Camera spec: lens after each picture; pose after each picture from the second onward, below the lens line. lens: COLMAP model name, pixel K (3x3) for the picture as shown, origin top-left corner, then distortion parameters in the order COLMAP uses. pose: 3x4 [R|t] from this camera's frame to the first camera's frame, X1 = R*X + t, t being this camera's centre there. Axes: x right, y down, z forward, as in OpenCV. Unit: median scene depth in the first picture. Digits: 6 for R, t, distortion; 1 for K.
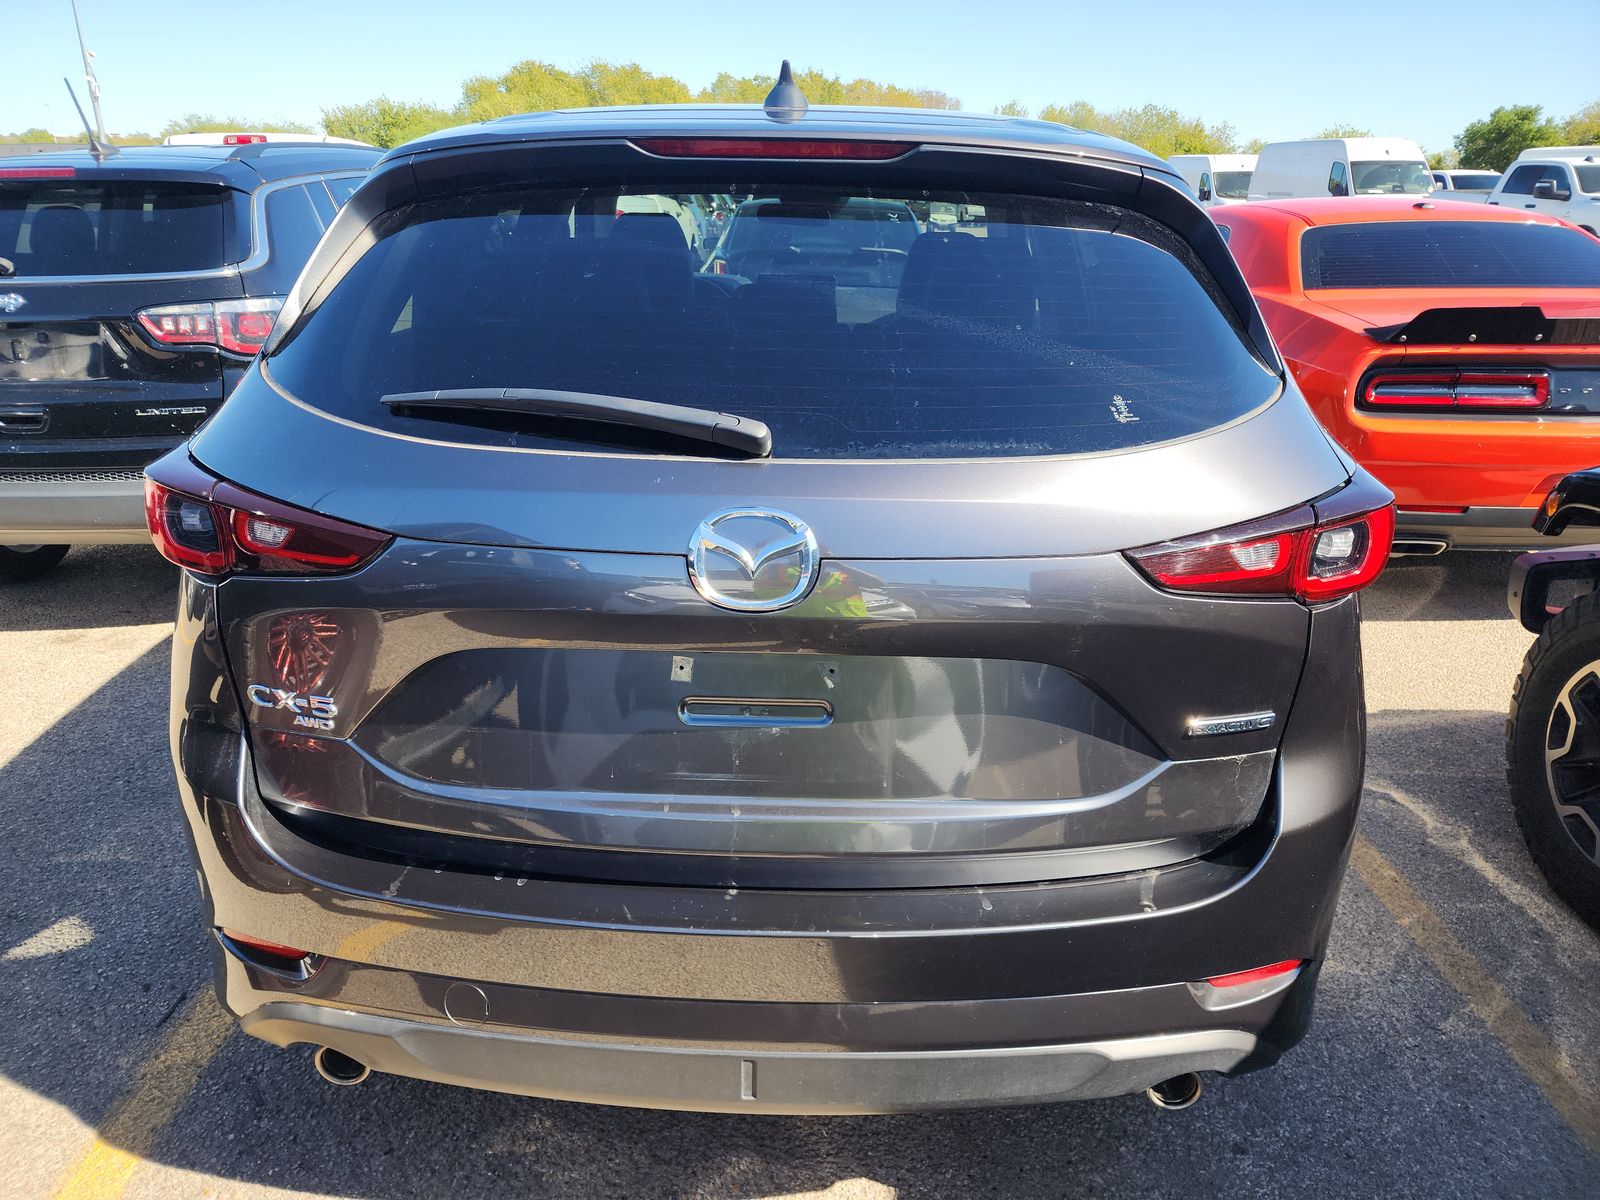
lens RADIAL K [[1073.8, 0, 804.0], [0, 1073.8, 602.9], [0, 0, 1]] dist [0.040876, -0.029988]
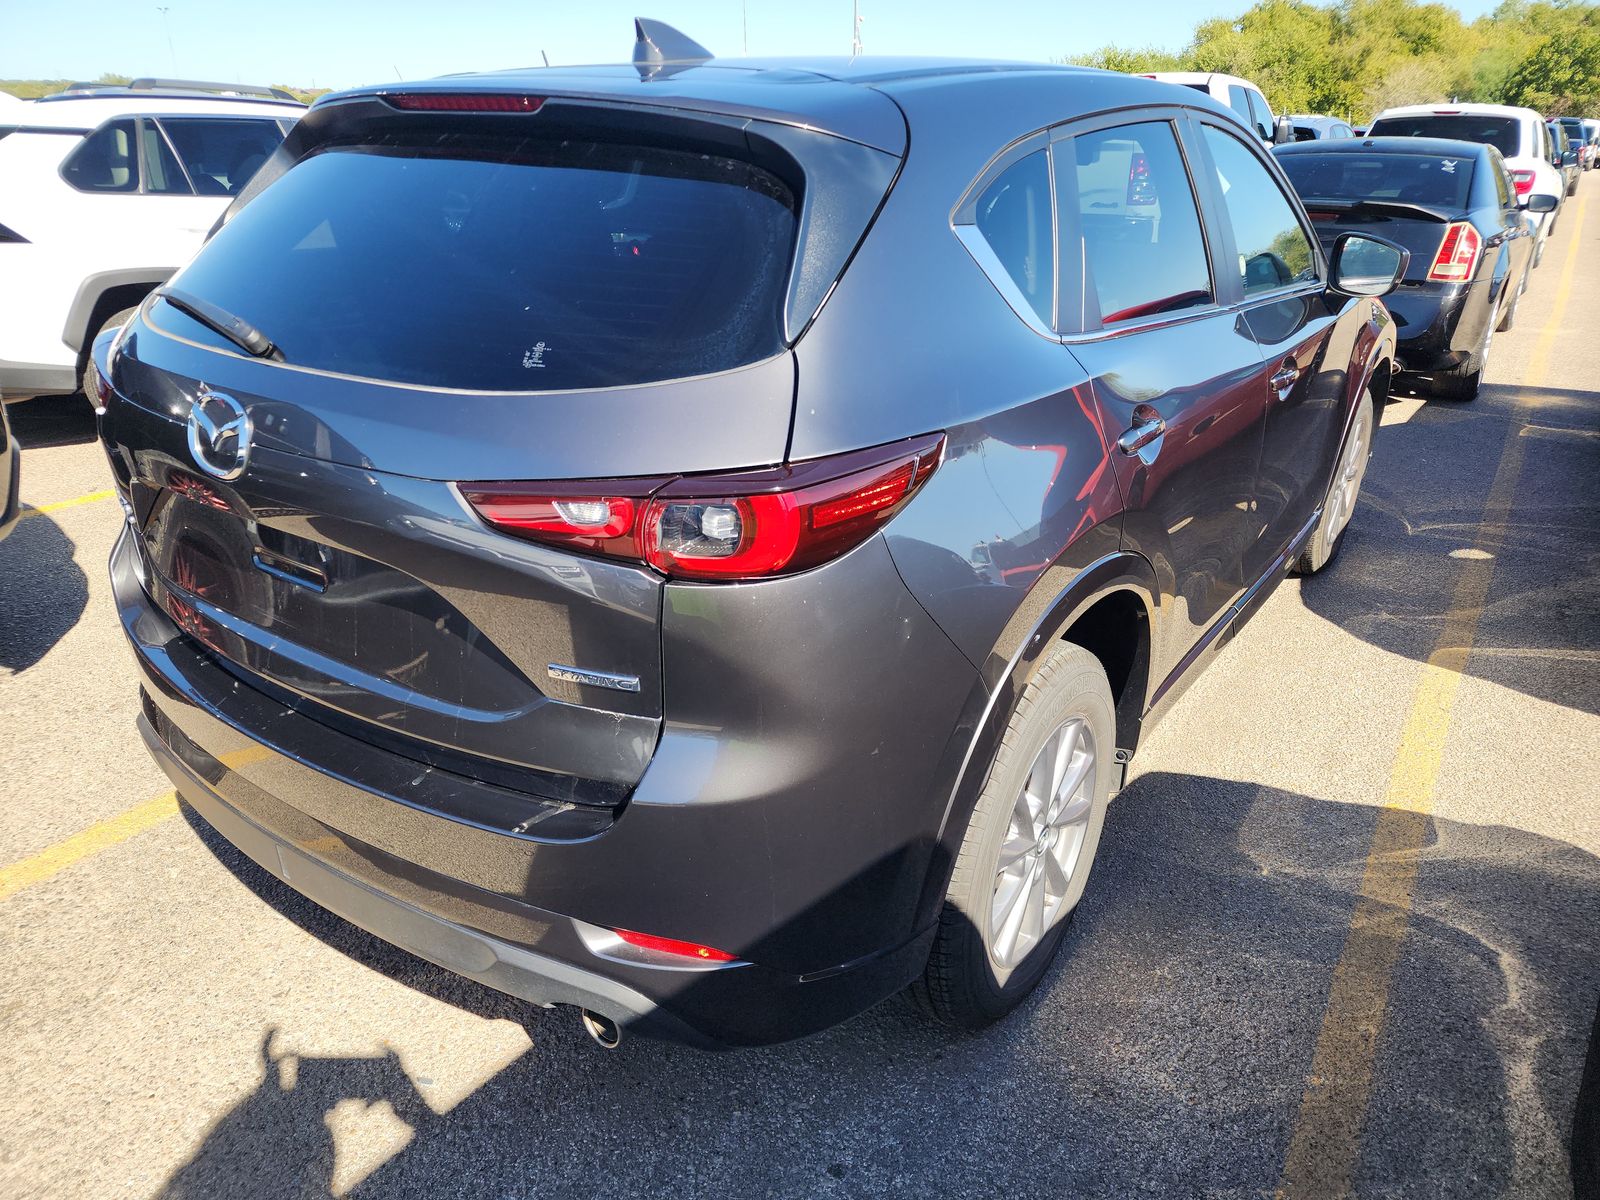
lens RADIAL K [[1073.8, 0, 806.0], [0, 1073.8, 592.0], [0, 0, 1]] dist [0.040876, -0.029988]
pose [[0.836469, 0.211940, -0.505372, 0.957021], [-0.194852, 0.976949, 0.087197, -0.084638], [0.512204, 0.025535, 0.858484, 0.208762]]
